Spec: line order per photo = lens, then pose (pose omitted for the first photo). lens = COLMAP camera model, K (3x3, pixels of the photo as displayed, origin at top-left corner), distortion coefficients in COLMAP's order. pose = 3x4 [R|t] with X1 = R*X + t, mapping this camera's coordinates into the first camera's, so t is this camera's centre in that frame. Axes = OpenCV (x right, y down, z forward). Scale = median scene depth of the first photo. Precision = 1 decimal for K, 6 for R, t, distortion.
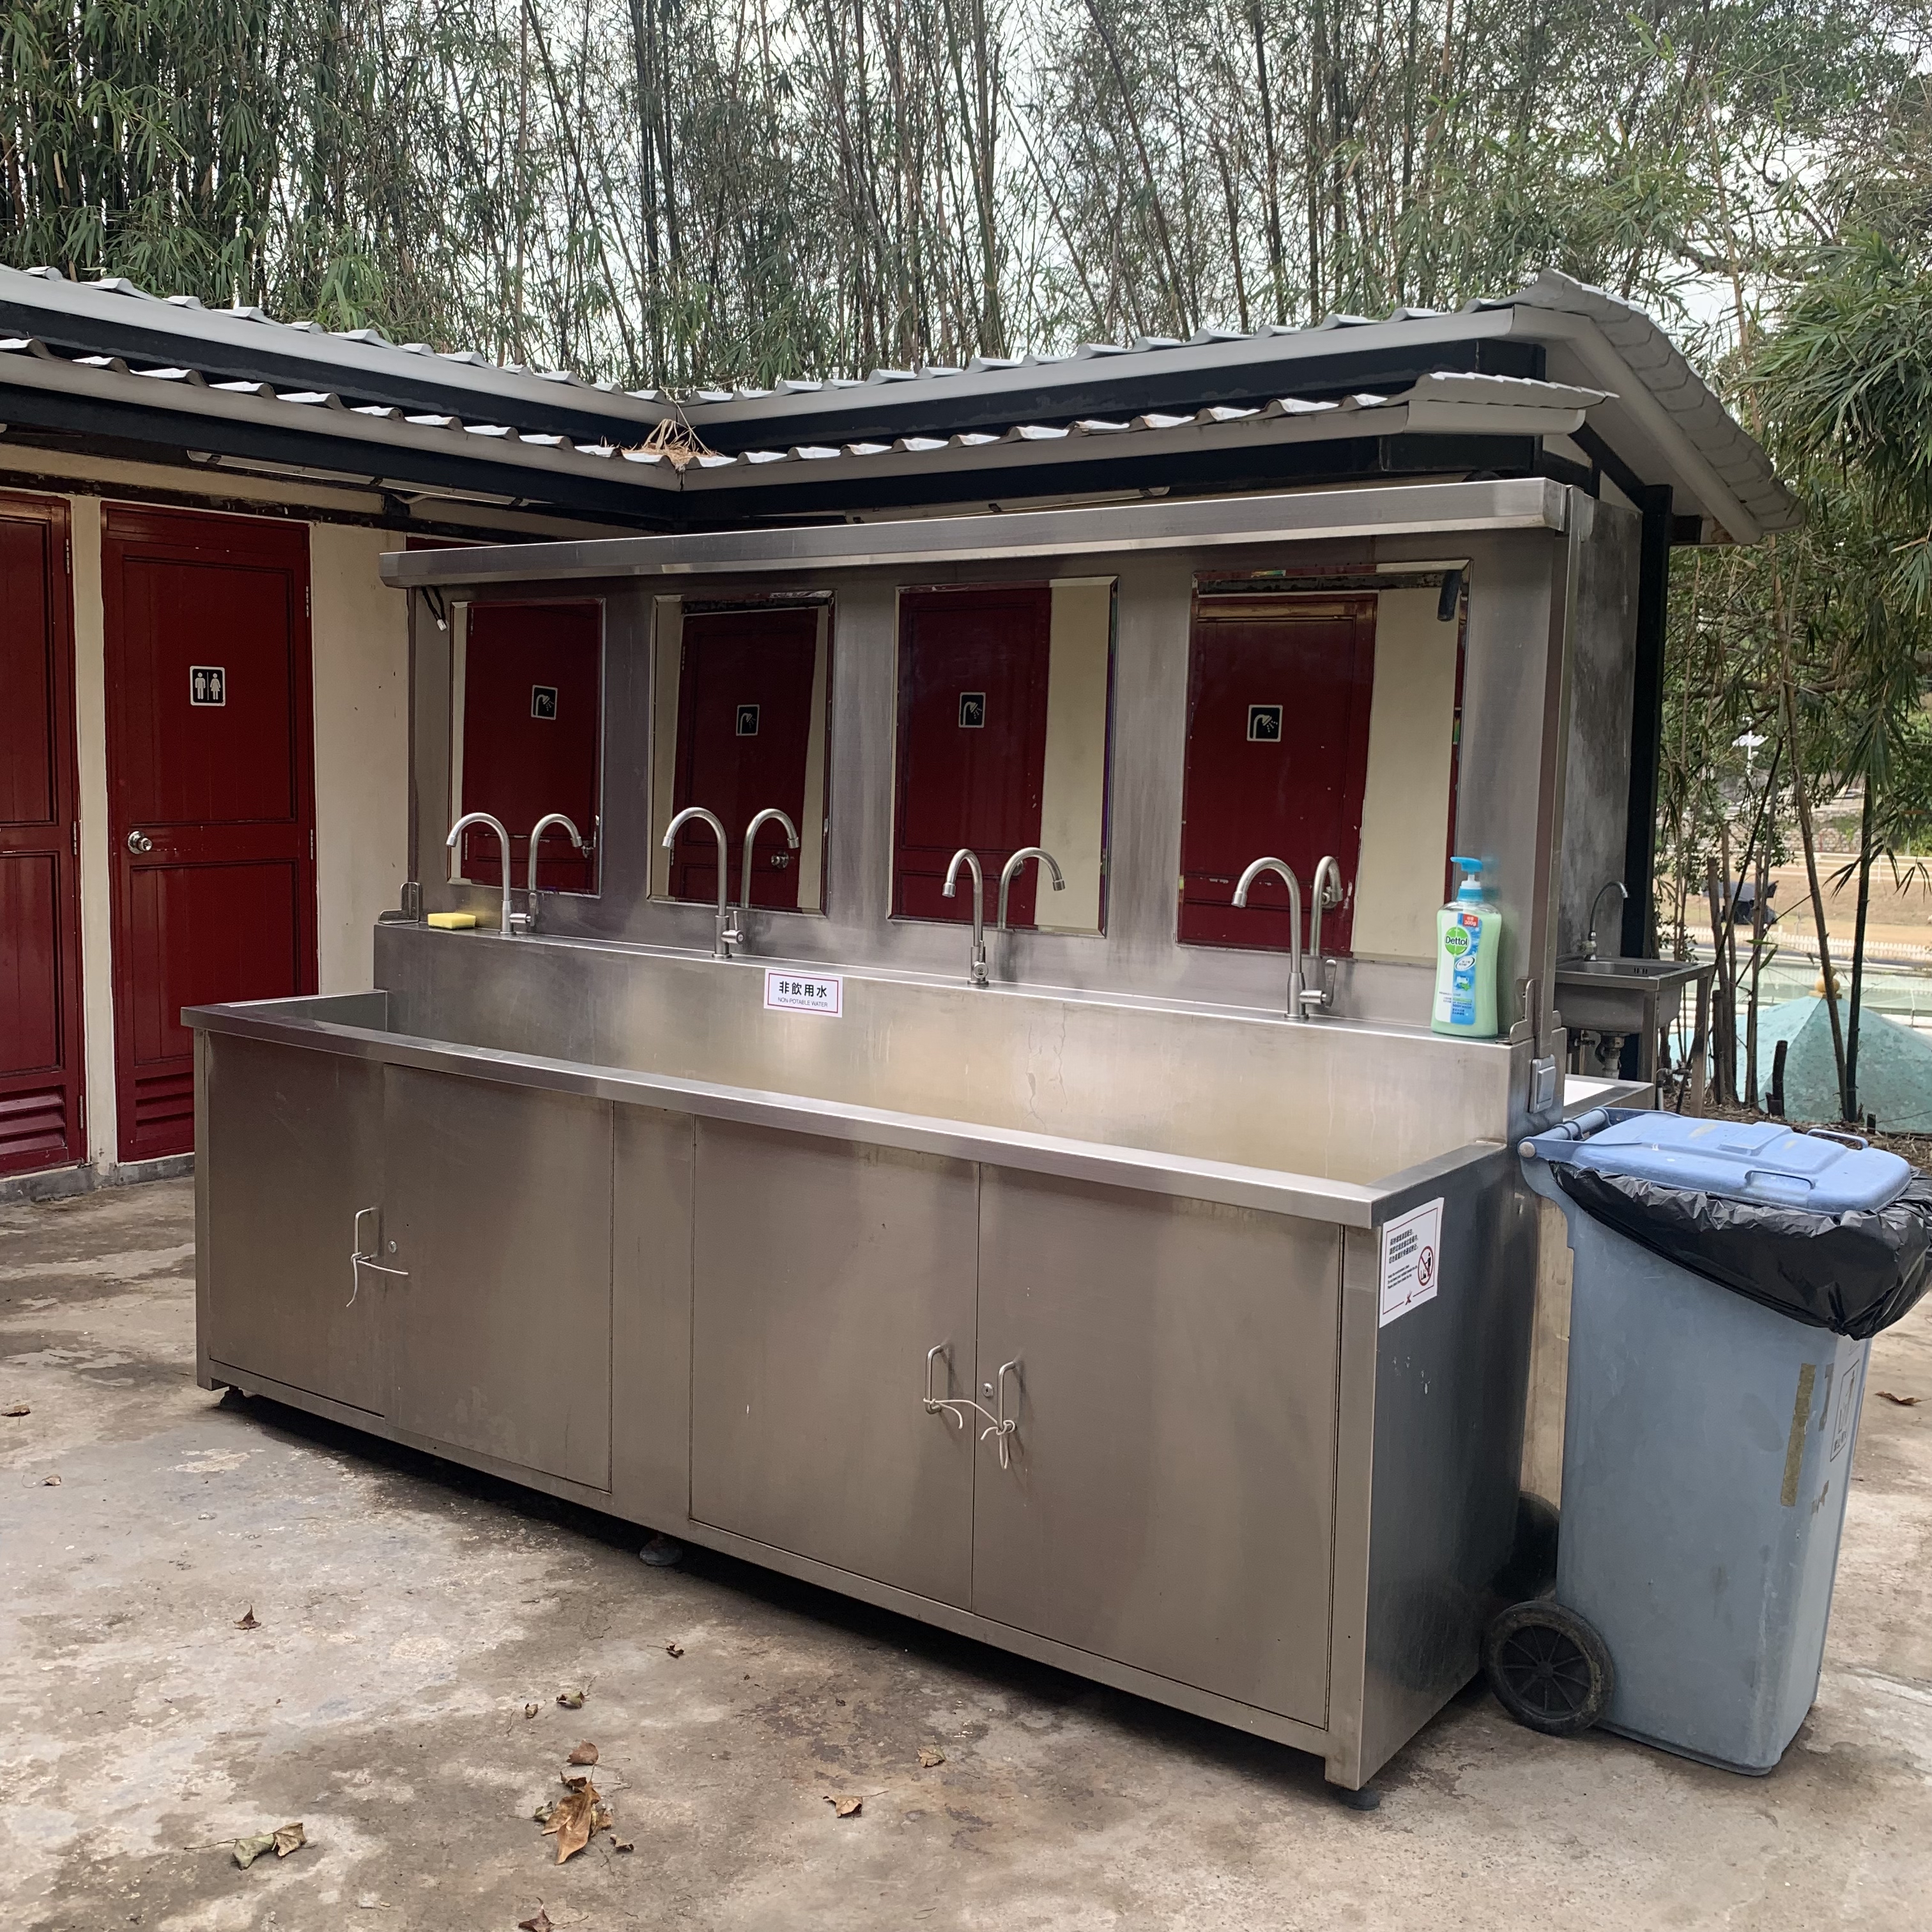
lens RADIAL K [[2007.2, 0, 965.6], [0, 2007.2, 961.6], [0, 0, 1]] dist [0.014687, 0.000000]
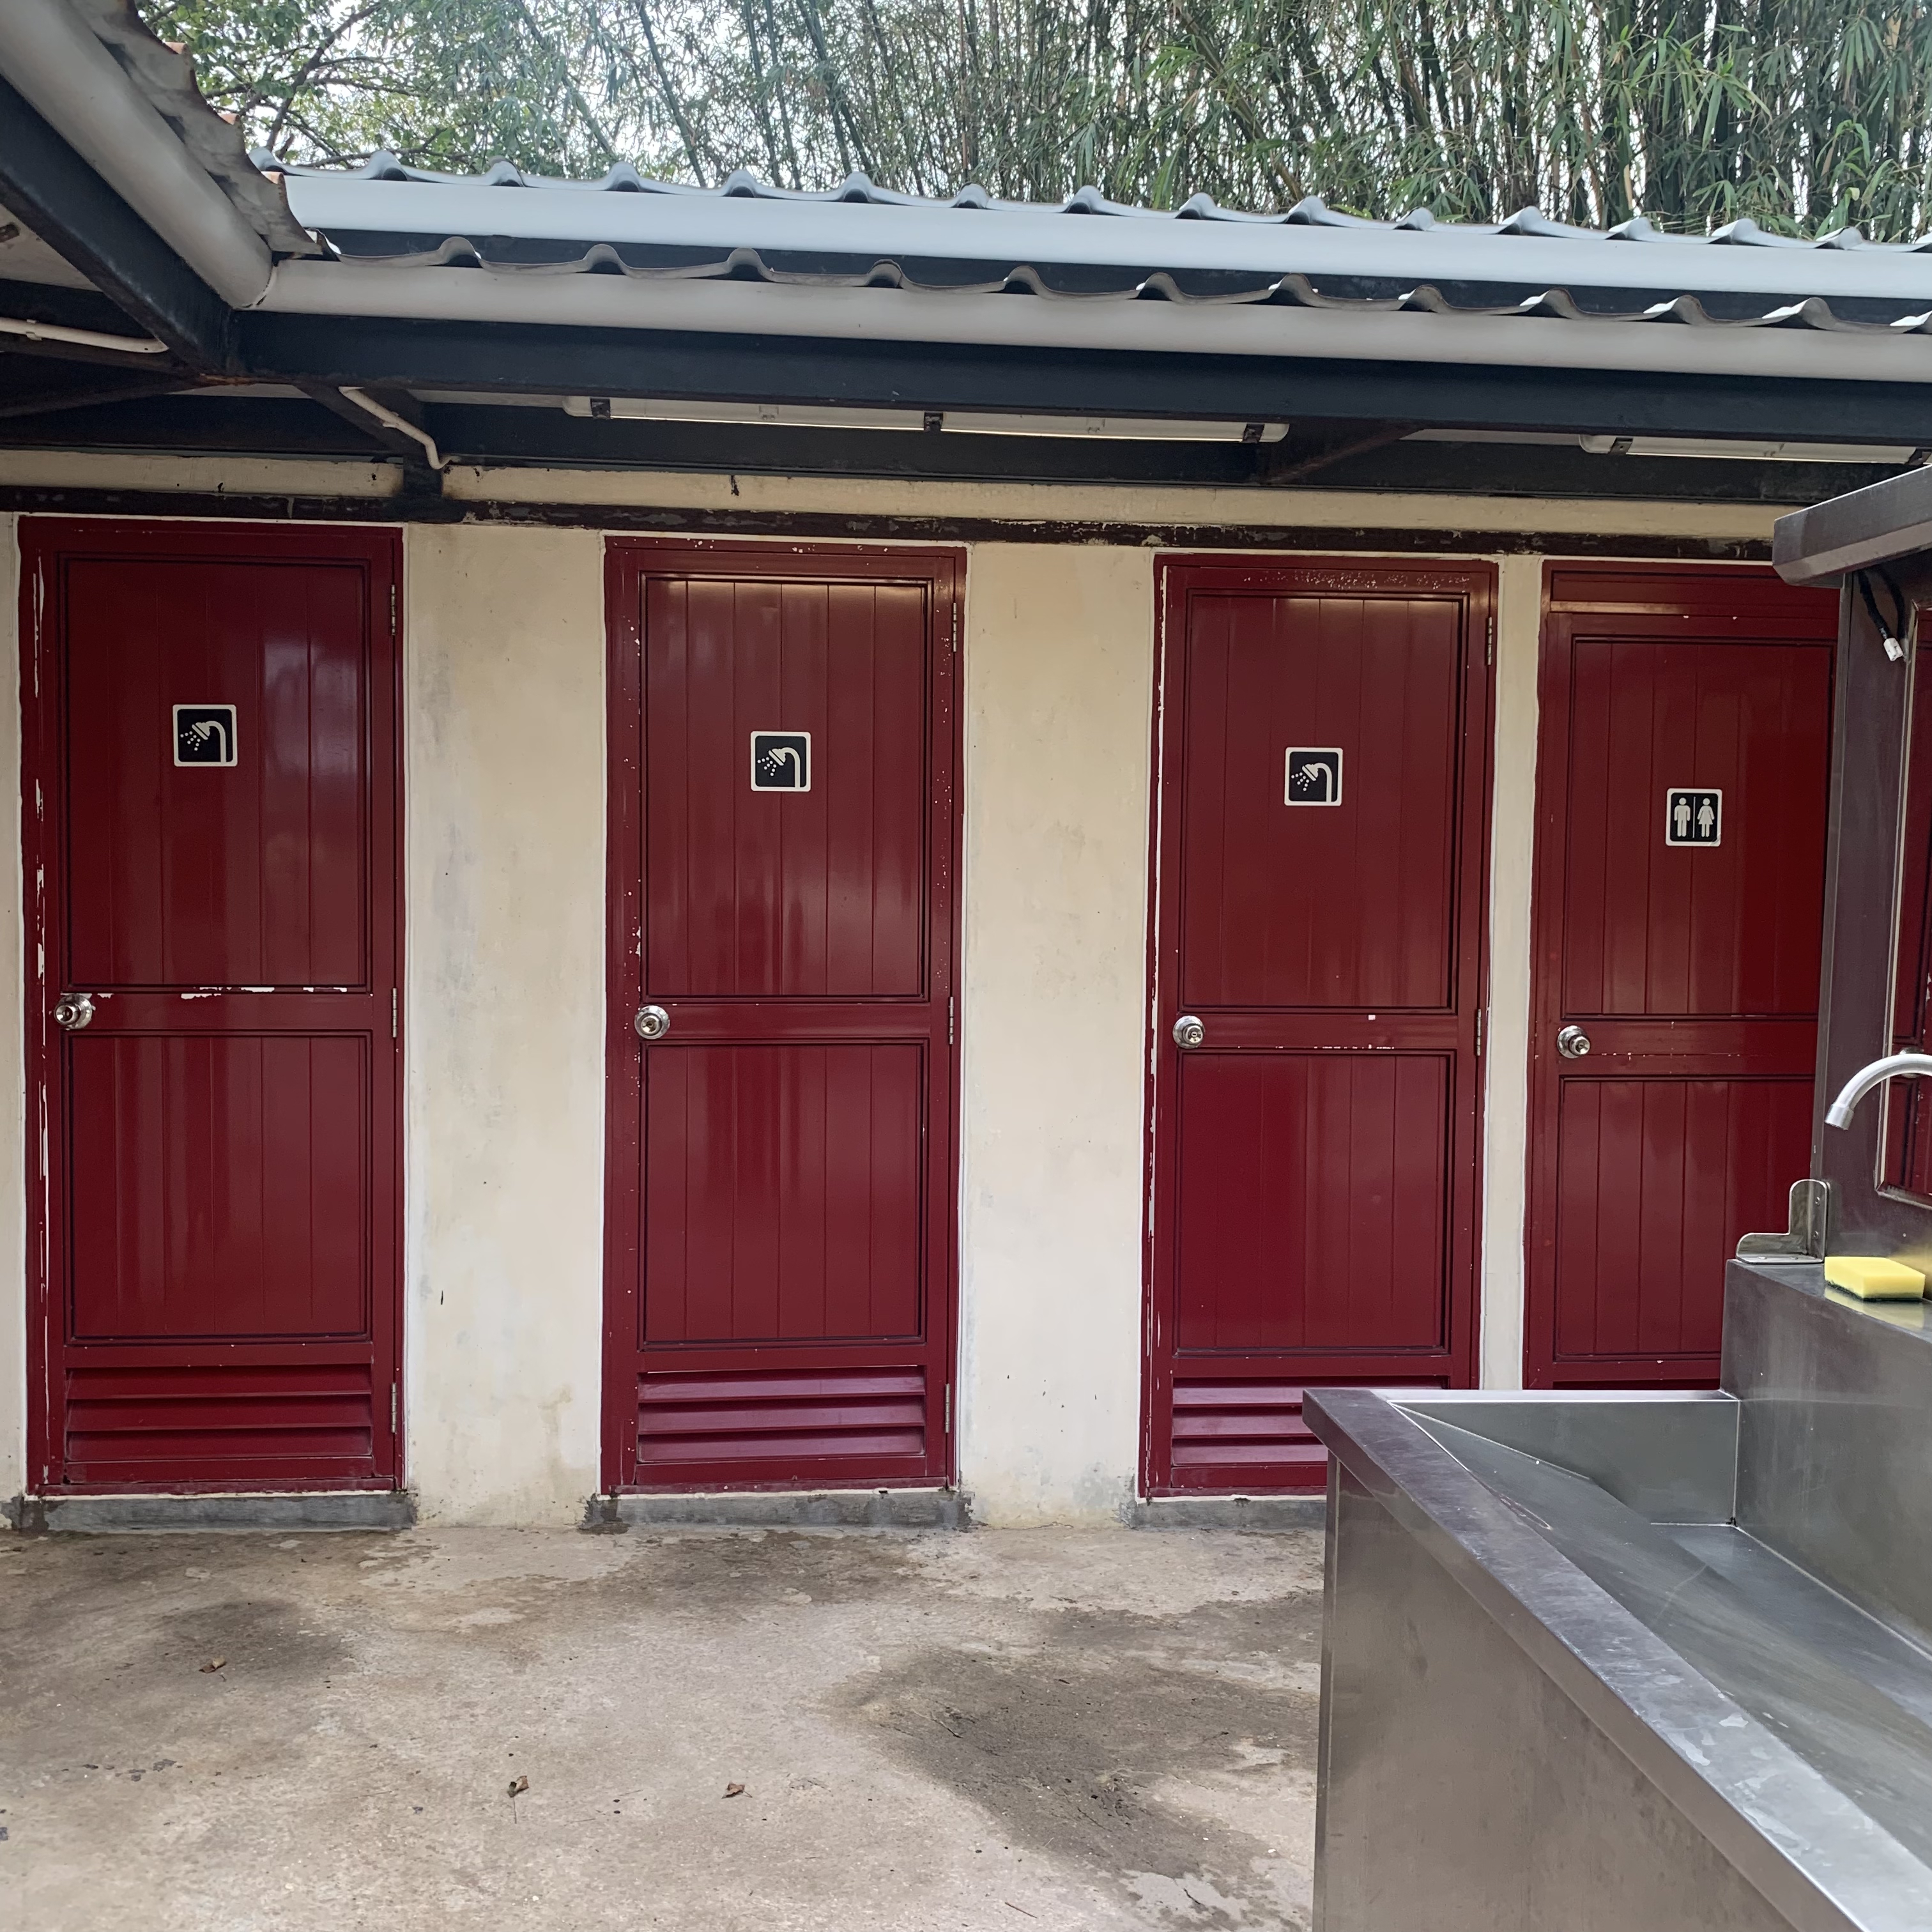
lens RADIAL K [[2007.2, 0, 968.9], [0, 2007.2, 960.2], [0, 0, 1]] dist [0.014687, 0.000000]
pose [[0.674320, 0.021189, -0.738136, -0.039972], [-0.080782, 0.995706, -0.045214, -0.040307], [0.734008, 0.090117, 0.673136, 0.388395]]
